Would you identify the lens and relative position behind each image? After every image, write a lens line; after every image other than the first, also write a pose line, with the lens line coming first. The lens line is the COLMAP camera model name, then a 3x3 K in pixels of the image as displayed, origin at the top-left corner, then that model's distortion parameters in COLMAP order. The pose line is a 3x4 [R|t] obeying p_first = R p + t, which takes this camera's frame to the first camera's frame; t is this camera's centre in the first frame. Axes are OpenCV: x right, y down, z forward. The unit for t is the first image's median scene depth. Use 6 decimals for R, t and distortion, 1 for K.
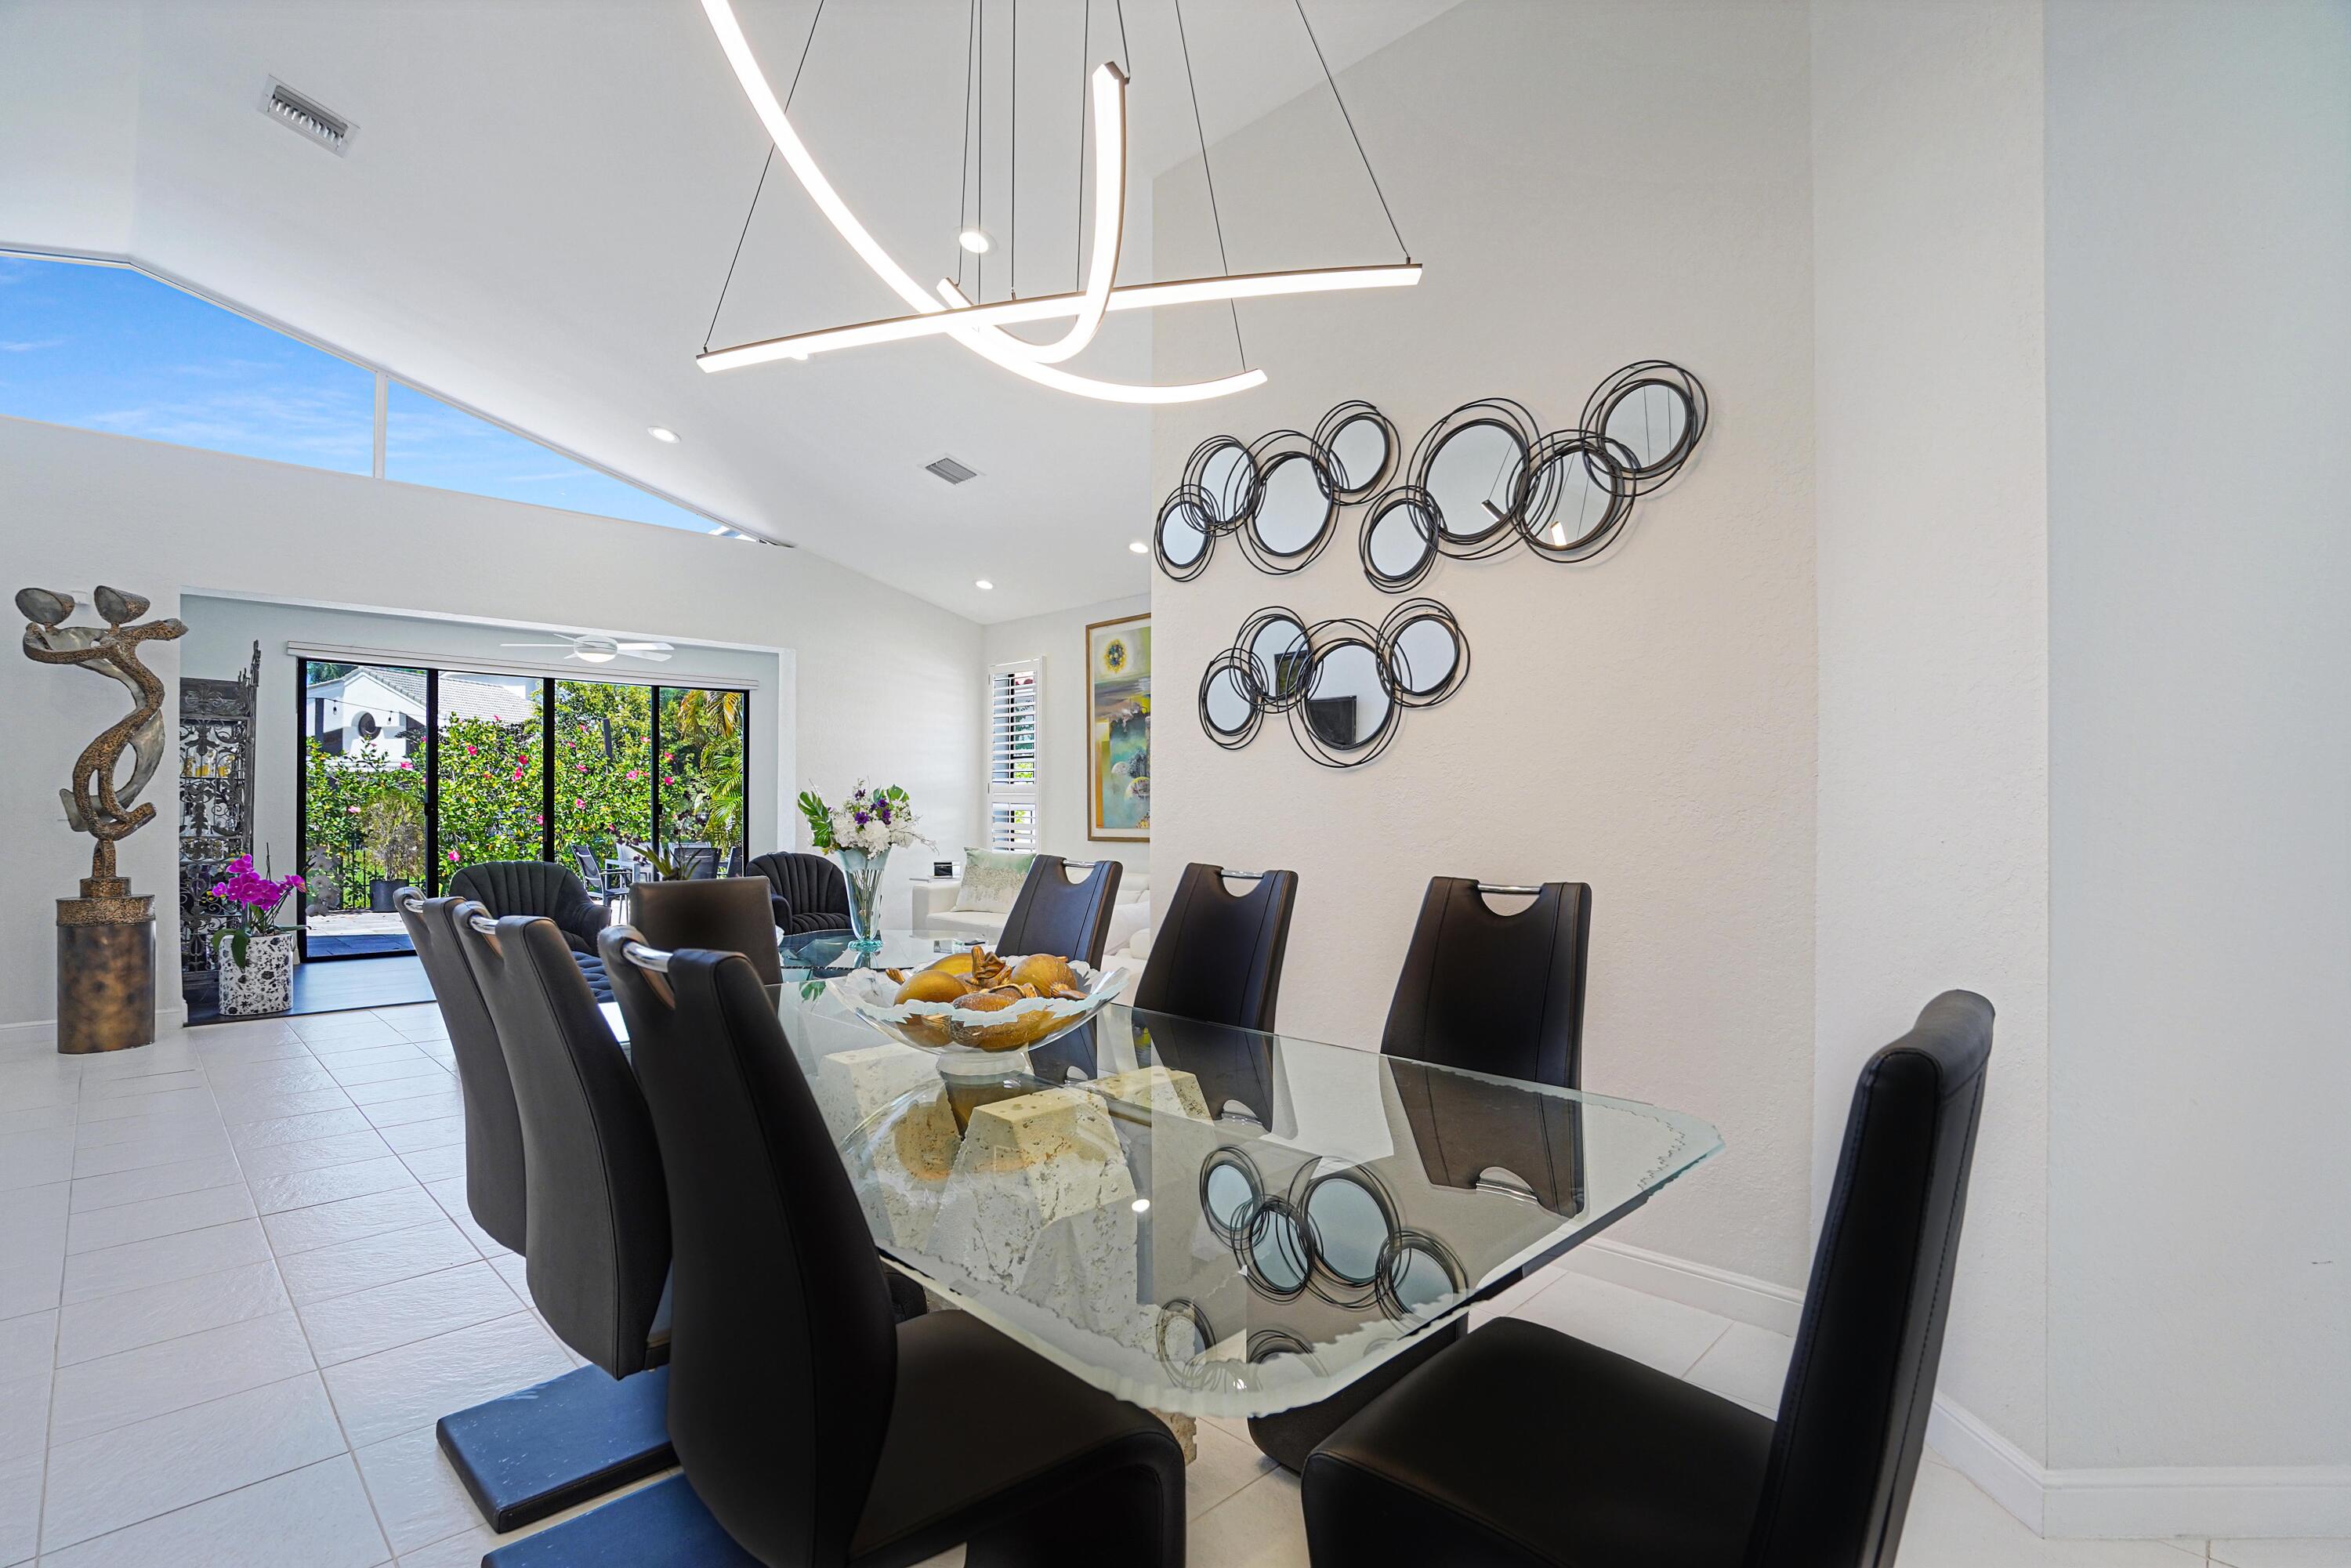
lens RADIAL K [[1111.3, 0, 1165.0], [0, 1111.3, 799.1], [0, 0, 1]] dist [-0.018142, -0.000013]
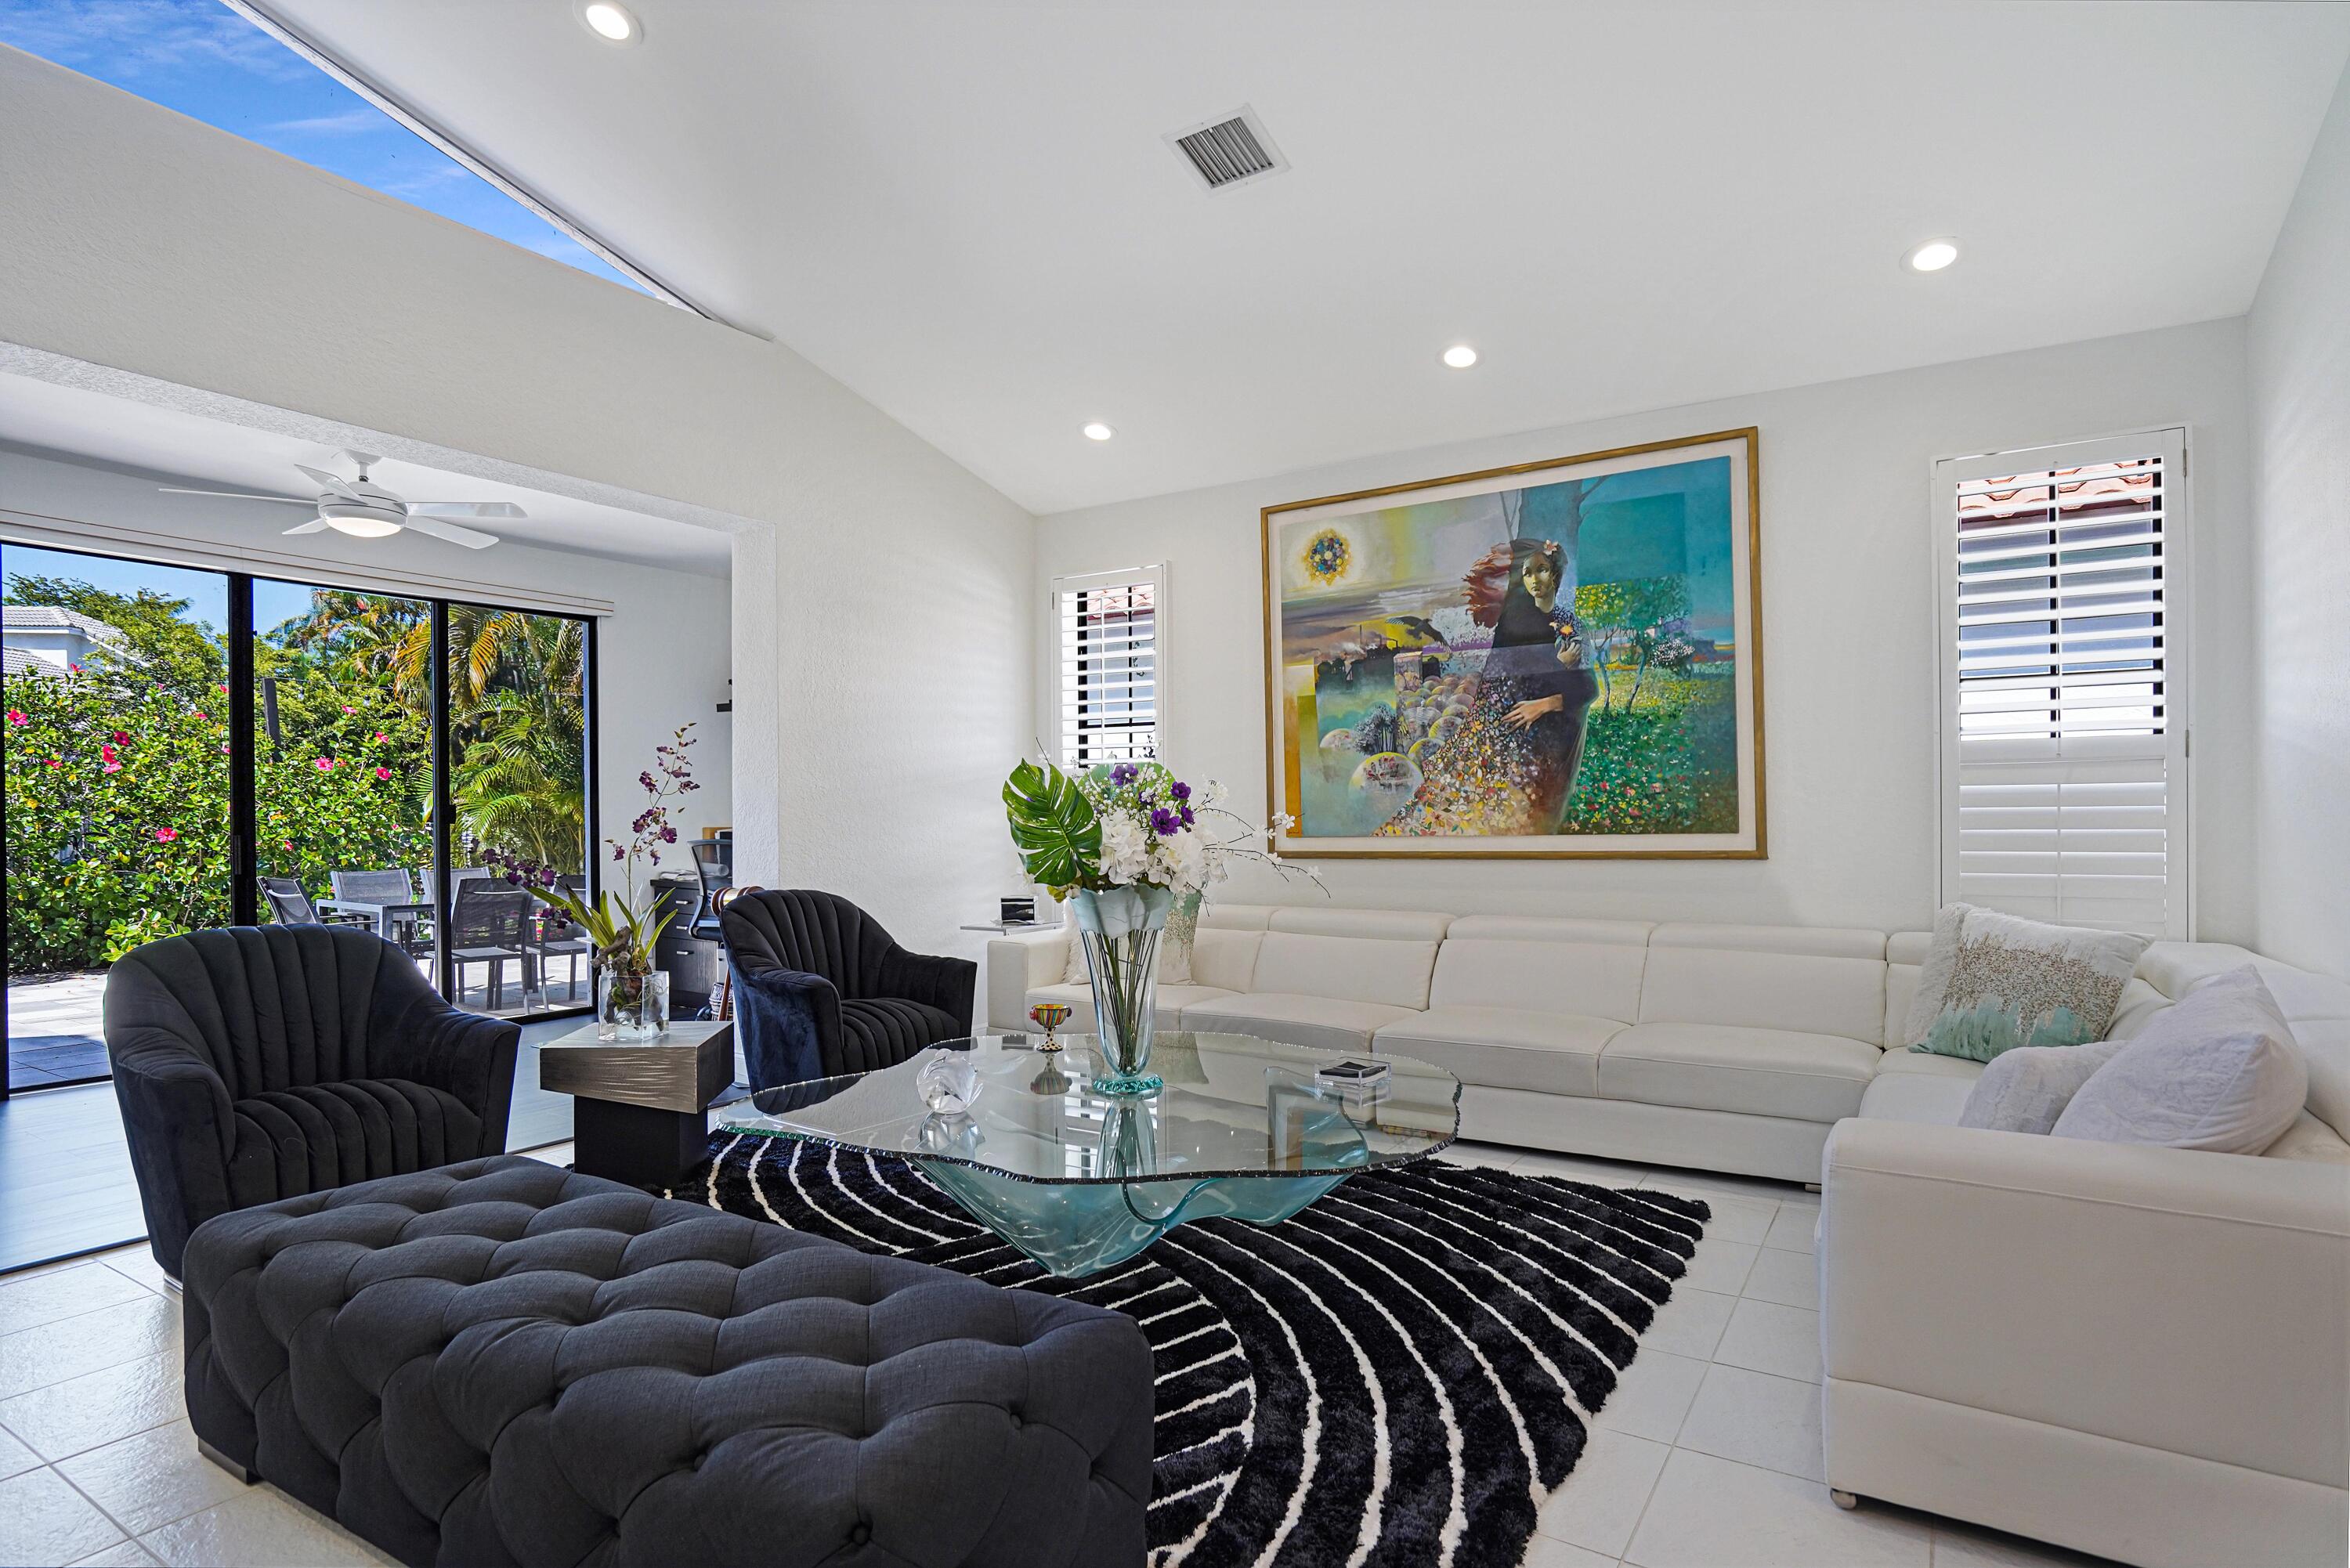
lens RADIAL K [[1231.3, 0, 1179.0], [0, 1231.3, 798.5], [0, 0, 1]] dist [-0.003055, -0.000055]
pose [[0.975917, -0.005059, 0.218086, -0.271039], [0.005715, 0.999981, -0.002376, 0.005942], [-0.218069, 0.003565, 0.975927, 0.351328]]
